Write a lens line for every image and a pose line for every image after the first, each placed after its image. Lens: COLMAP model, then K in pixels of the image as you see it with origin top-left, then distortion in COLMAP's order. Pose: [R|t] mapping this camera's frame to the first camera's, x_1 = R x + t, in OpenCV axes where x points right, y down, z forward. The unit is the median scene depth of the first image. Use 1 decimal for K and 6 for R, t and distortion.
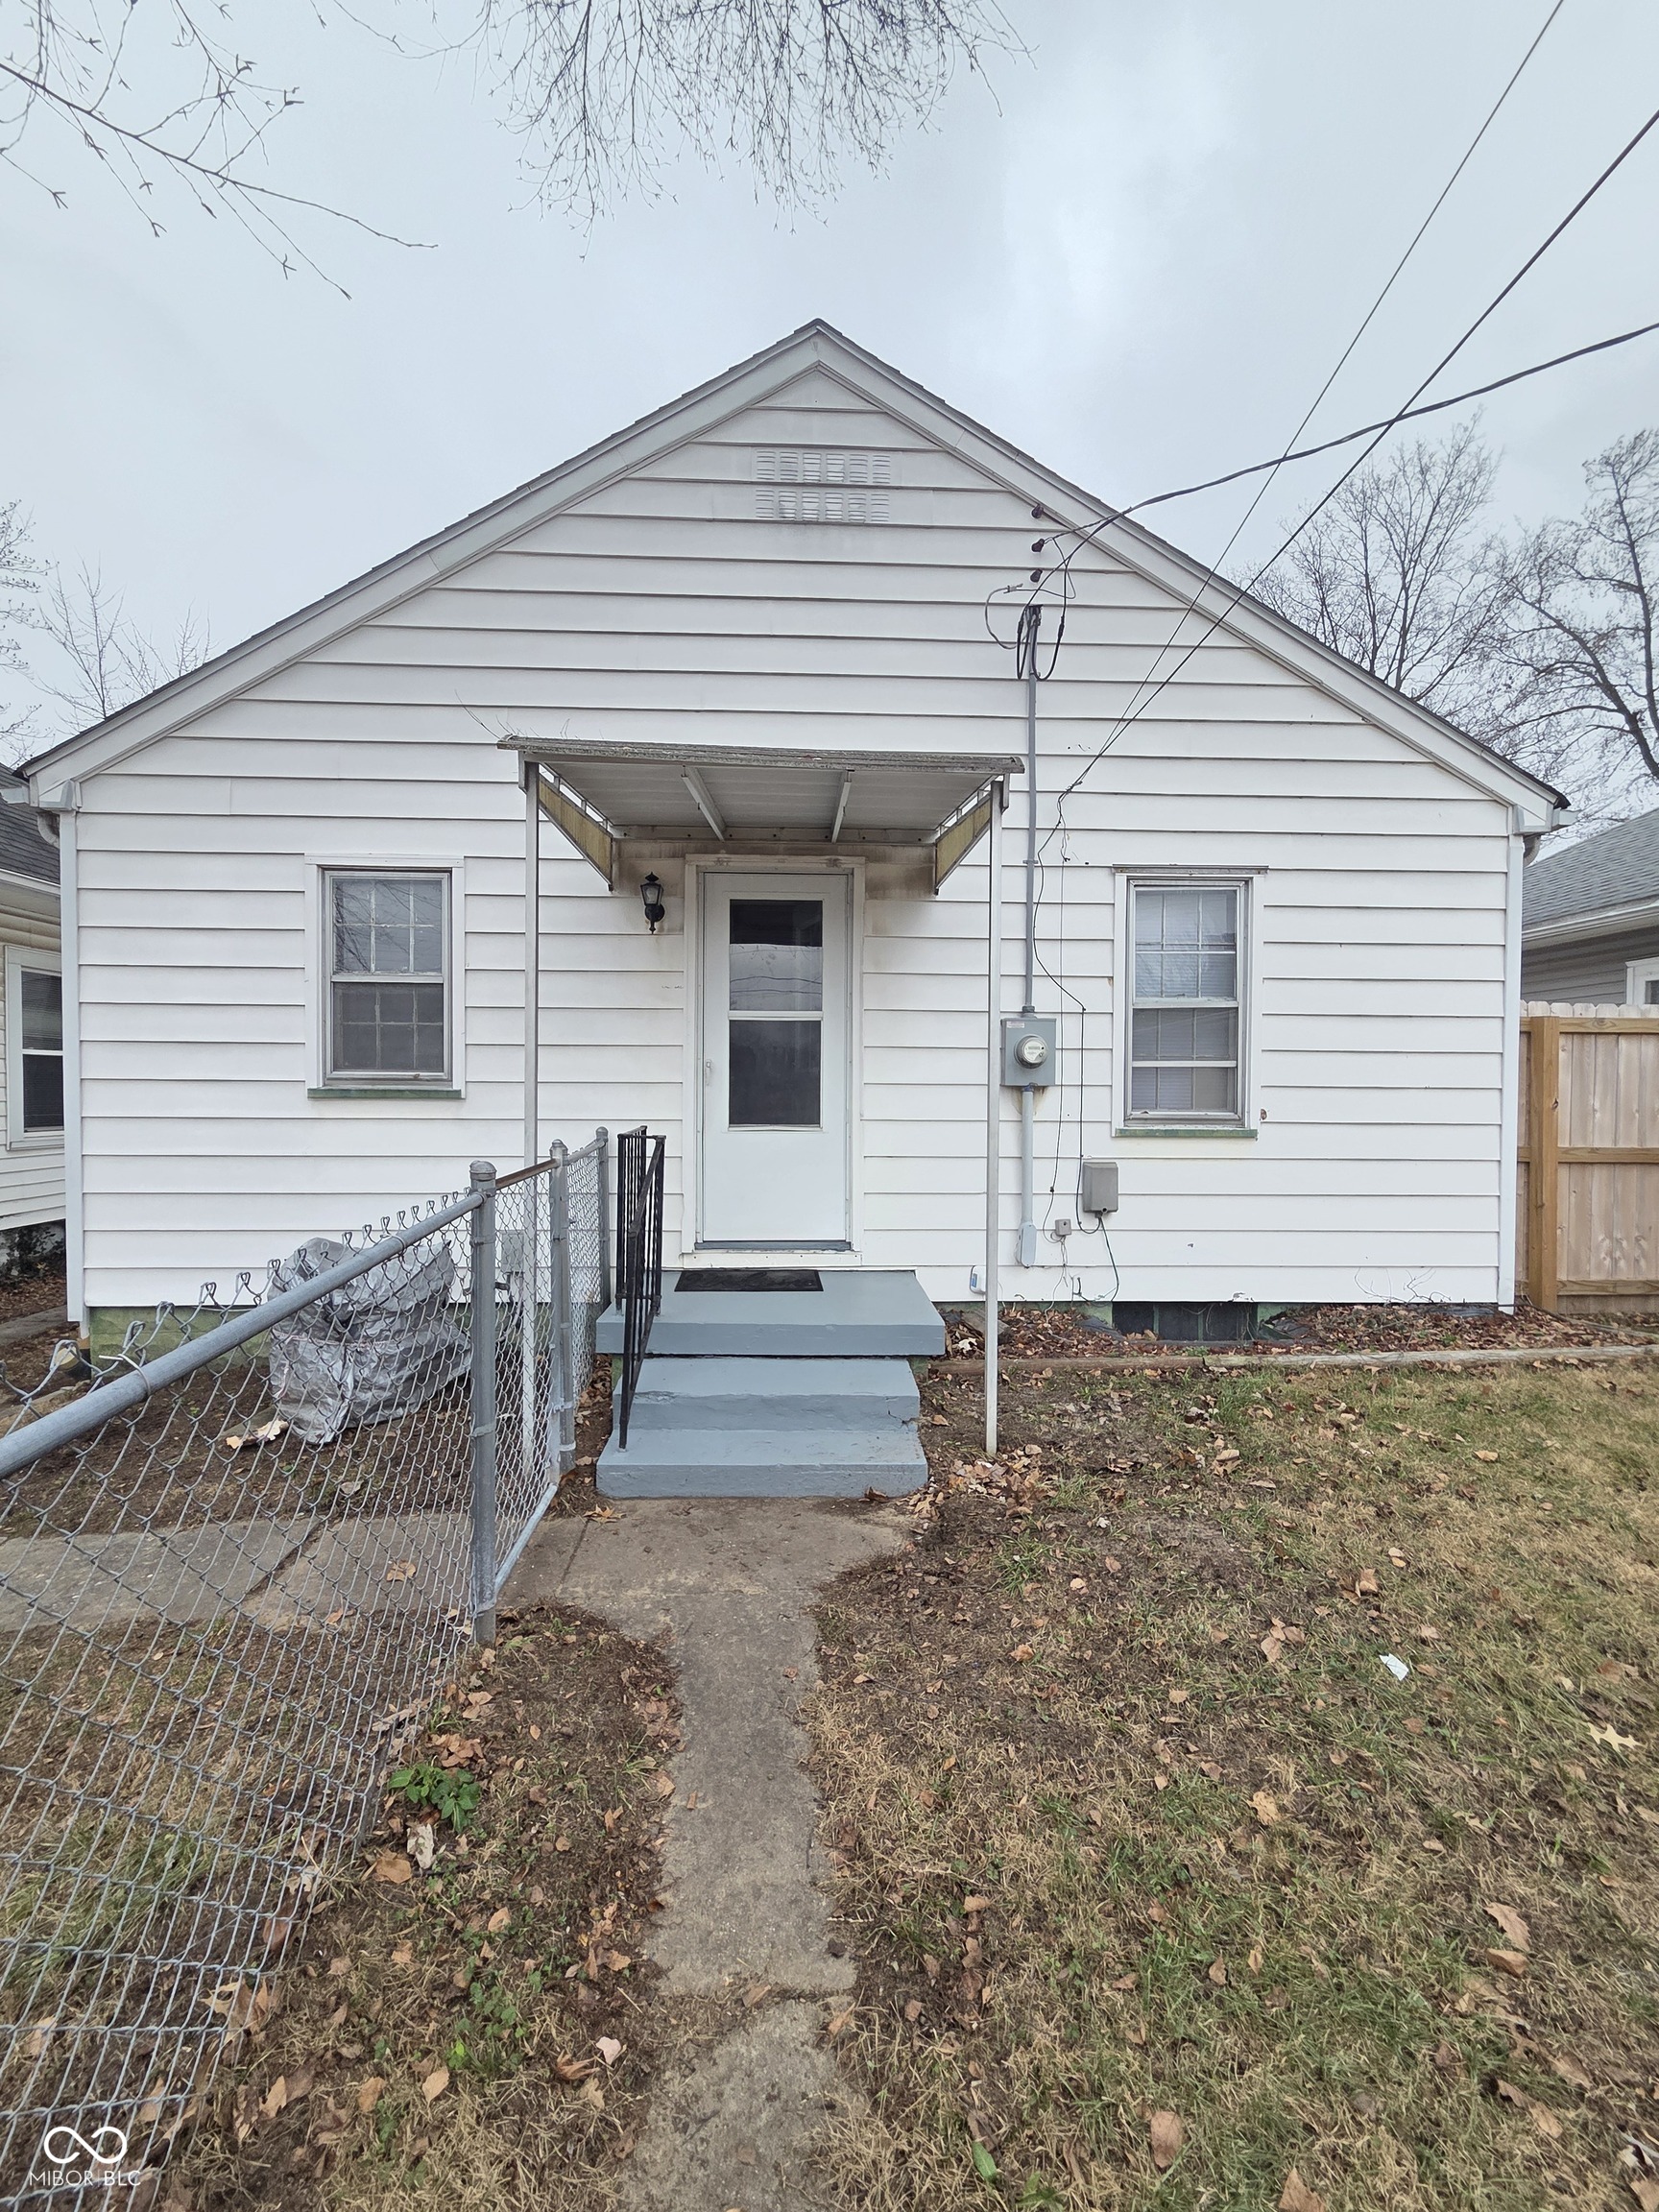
lens RADIAL K [[902.2, 0, 824.5], [0, 902.2, 1111.2], [0, 0, 1]] dist [0.001883, 0.000021]
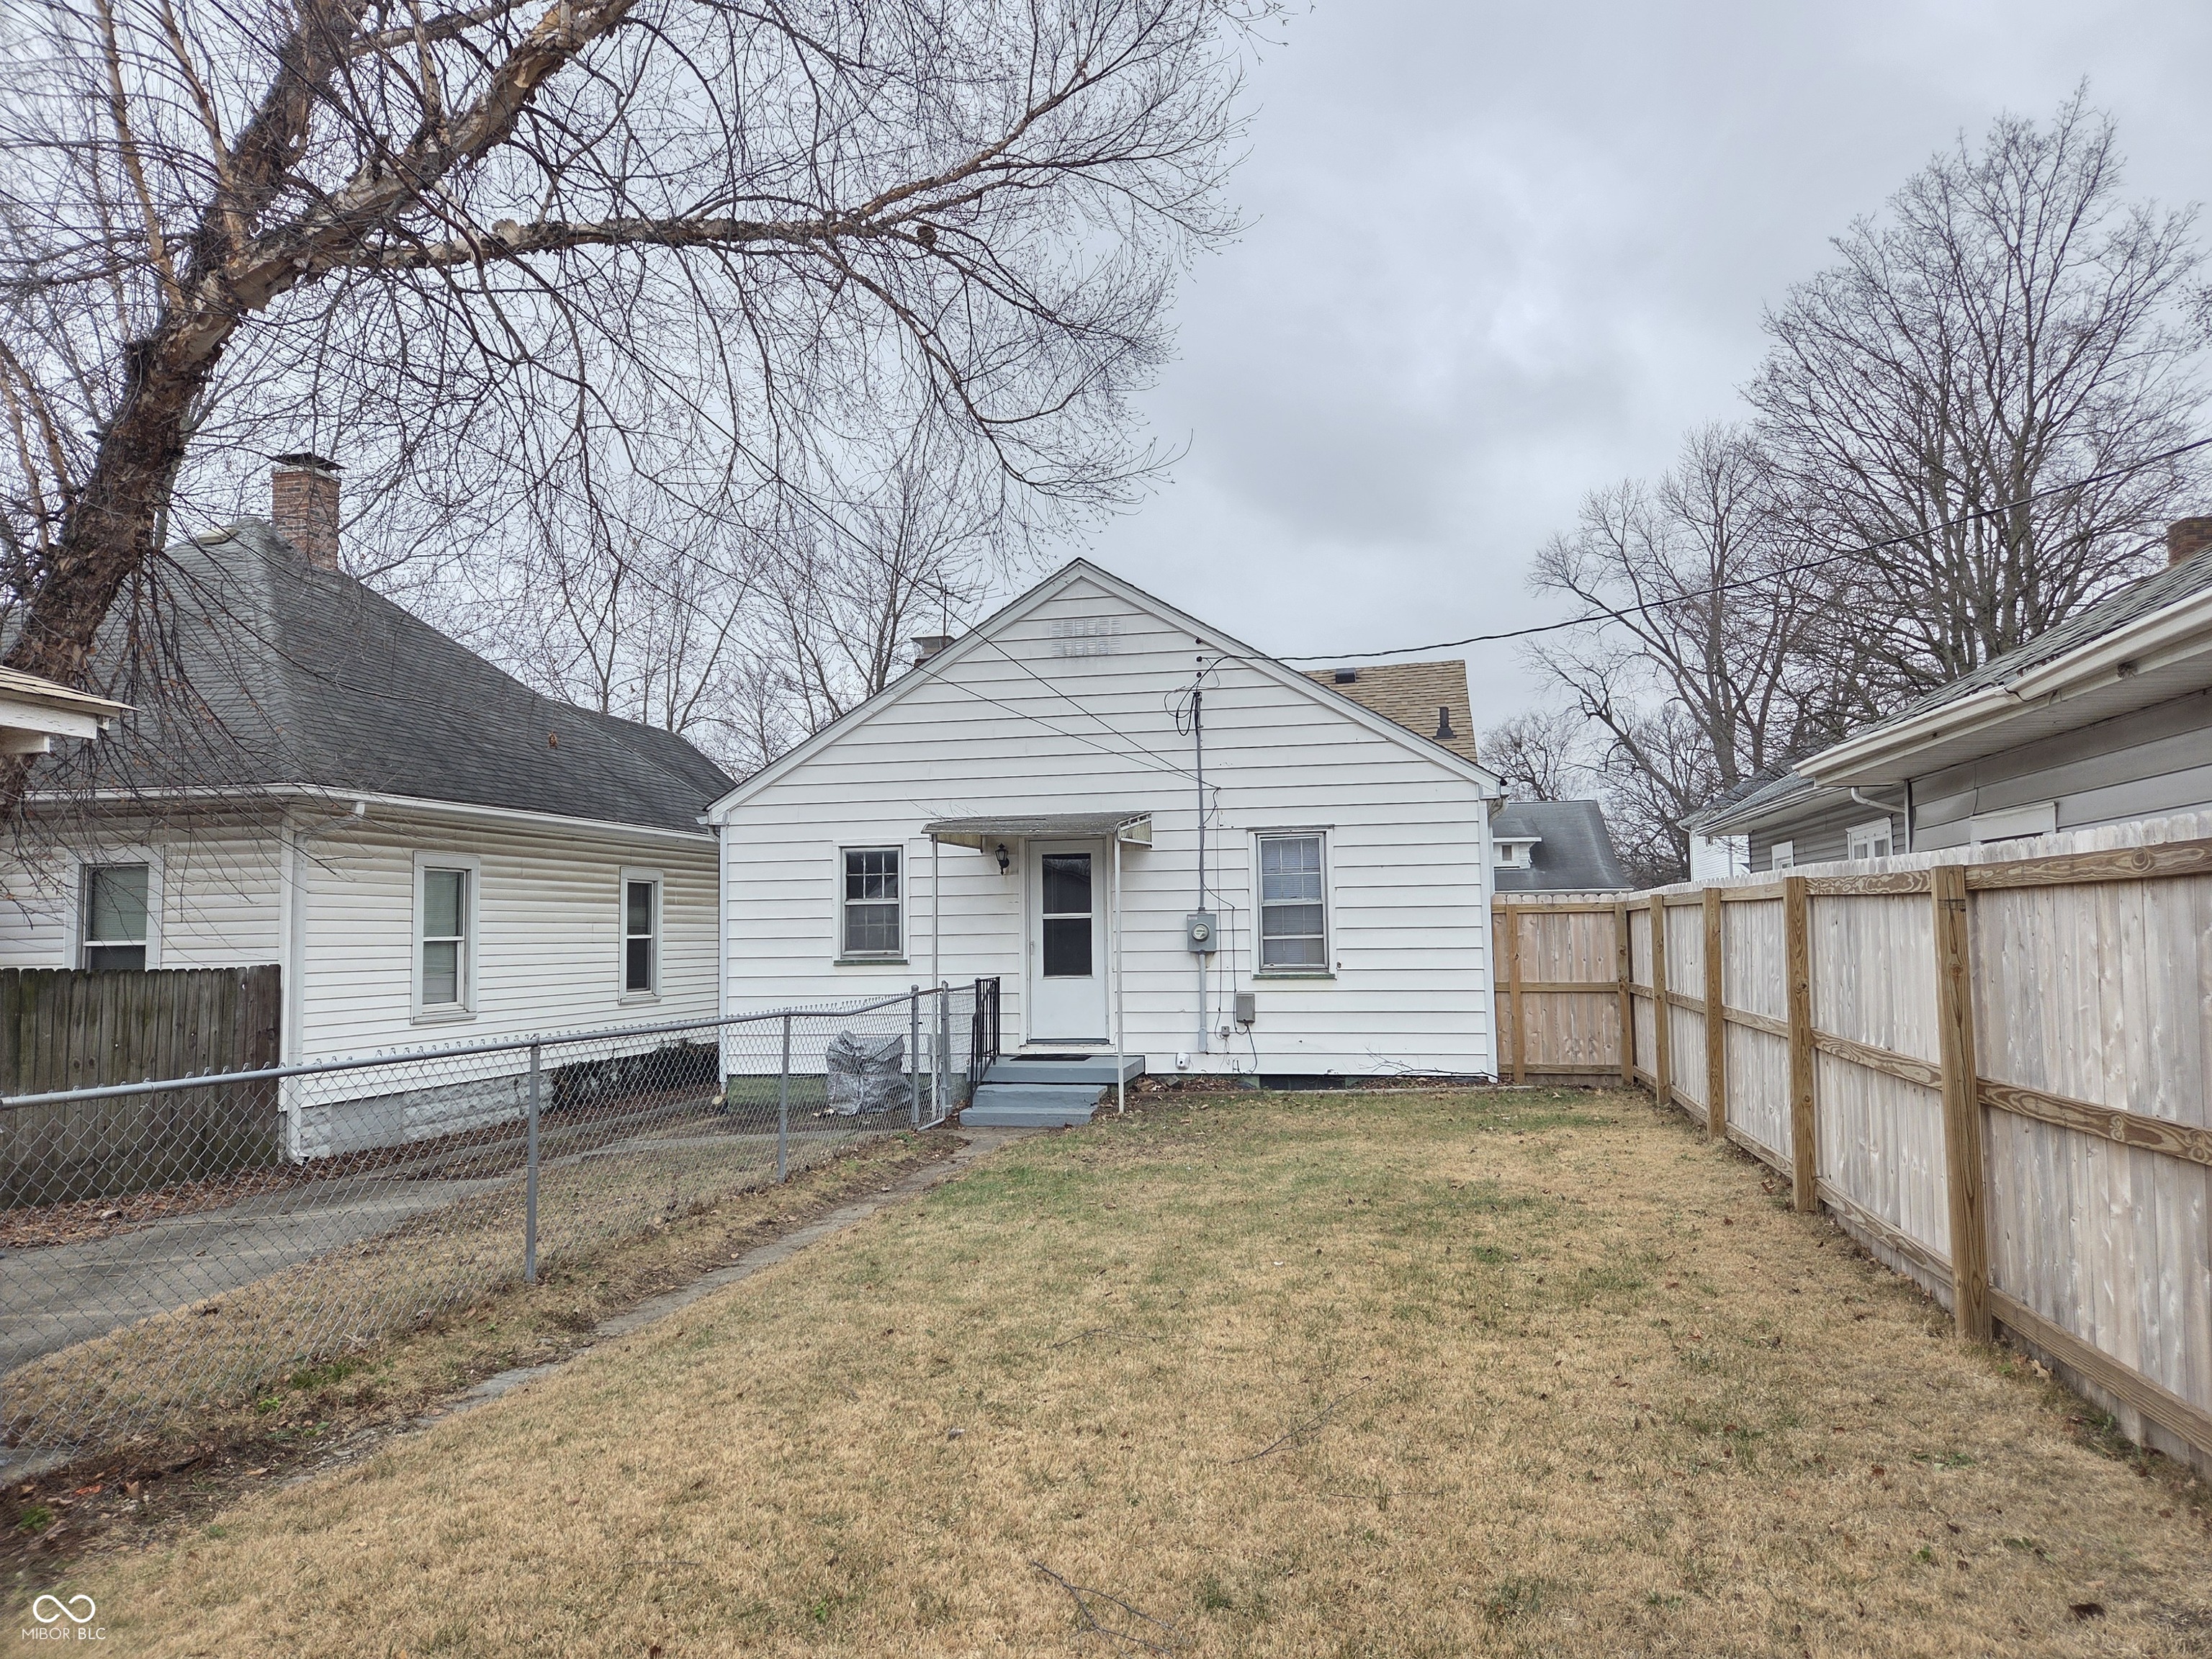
lens RADIAL K [[1481.8, 0, 1111.4], [0, 1481.8, 833.5], [0, 0, 1]] dist [-0.002377, -0.000076]
pose [[0.970879, -0.038247, -0.236496, 0.752411], [0.014502, 0.994746, -0.101342, 0.034495], [0.239130, 0.094961, 0.966333, -1.909588]]
